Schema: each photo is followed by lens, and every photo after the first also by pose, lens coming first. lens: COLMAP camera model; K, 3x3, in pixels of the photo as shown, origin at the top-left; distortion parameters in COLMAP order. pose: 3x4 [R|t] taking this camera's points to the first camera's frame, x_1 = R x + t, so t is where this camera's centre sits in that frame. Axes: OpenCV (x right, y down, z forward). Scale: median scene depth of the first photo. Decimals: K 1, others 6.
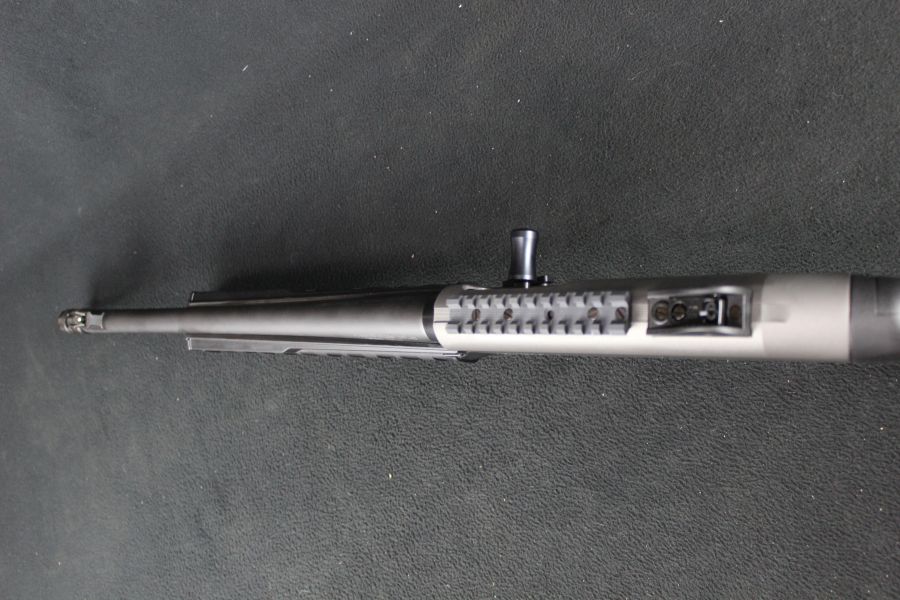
lens RADIAL K [[875.0, 0, 455.5], [0, 875.0, 302.9], [0, 0, 1]] dist [-0.136457, 0.141248]
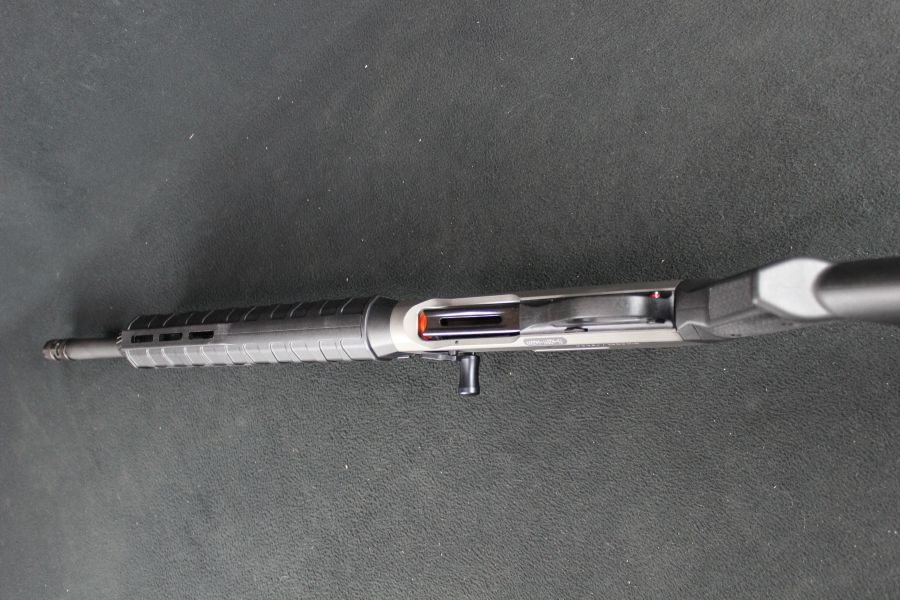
lens RADIAL K [[875.0, 0, 455.5], [0, 875.0, 302.9], [0, 0, 1]] dist [-0.136457, 0.141248]
pose [[0.993948, -0.105851, 0.029363, 0.059176], [0.107074, 0.993286, -0.043791, 0.045698], [-0.024530, 0.046670, 0.998609, -0.181217]]
